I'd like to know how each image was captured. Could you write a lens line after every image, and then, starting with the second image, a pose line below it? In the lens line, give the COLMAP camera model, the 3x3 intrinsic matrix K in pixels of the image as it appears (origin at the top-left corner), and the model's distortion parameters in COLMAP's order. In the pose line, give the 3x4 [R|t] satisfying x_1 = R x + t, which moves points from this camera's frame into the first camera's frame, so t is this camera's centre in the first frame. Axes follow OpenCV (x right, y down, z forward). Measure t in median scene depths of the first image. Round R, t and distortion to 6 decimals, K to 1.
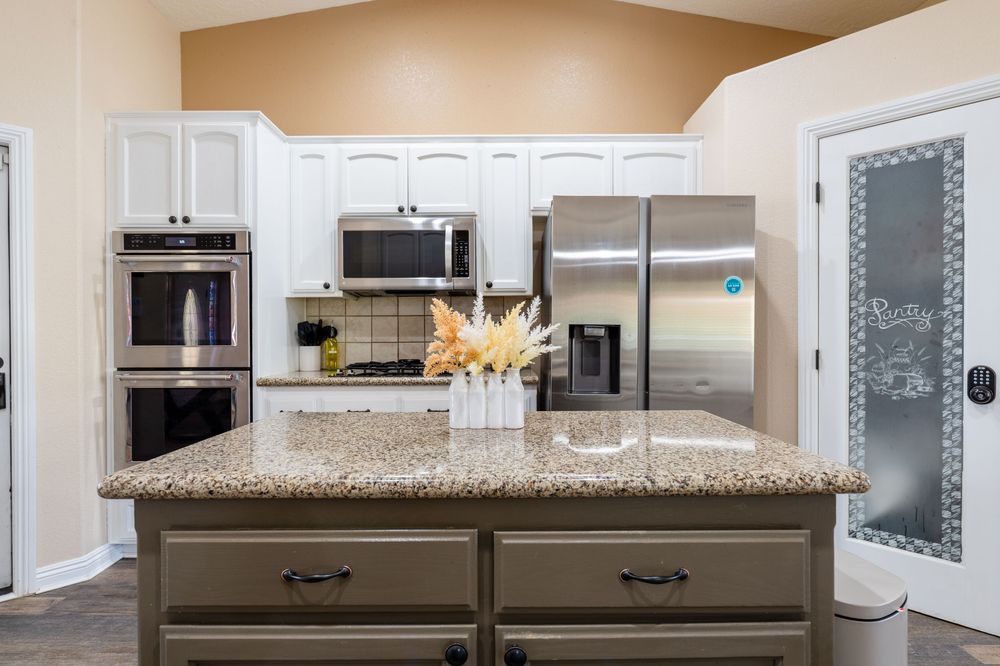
lens RADIAL K [[522.3, 0, 500.0], [0, 522.3, 334.9], [0, 0, 1]] dist [0.000828, 0.000201]
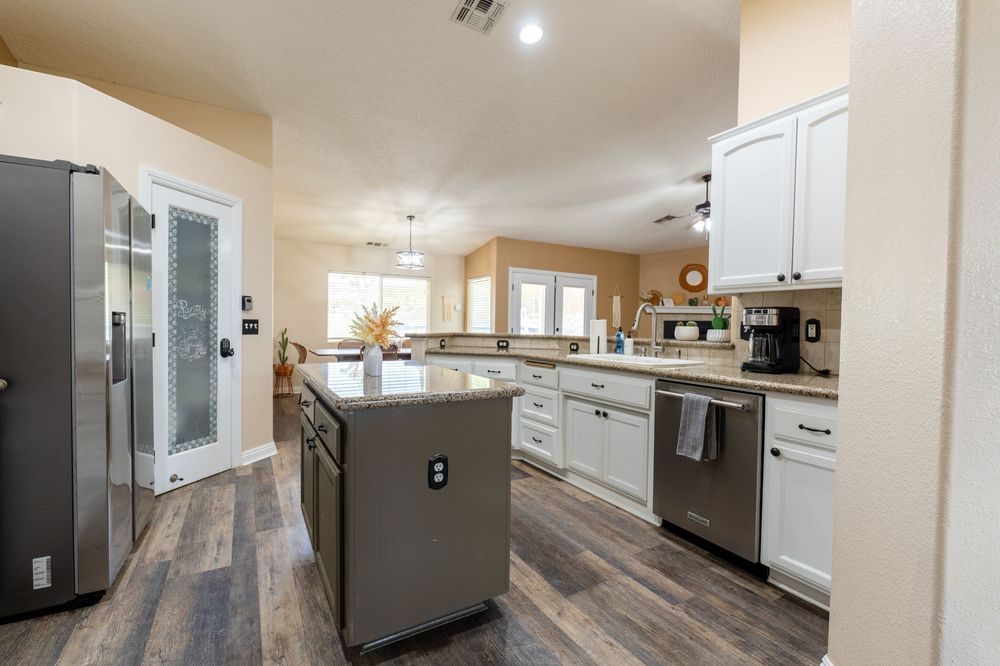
lens RADIAL K [[436.5, 0, 499.1], [0, 436.5, 333.7], [0, 0, 1]] dist [-0.018431, -0.000008]
pose [[-0.499021, -0.022973, 0.866286, -0.962504], [-0.008973, 0.999732, 0.021342, -0.003206], [-0.866544, 0.002877, -0.499093, 0.856087]]
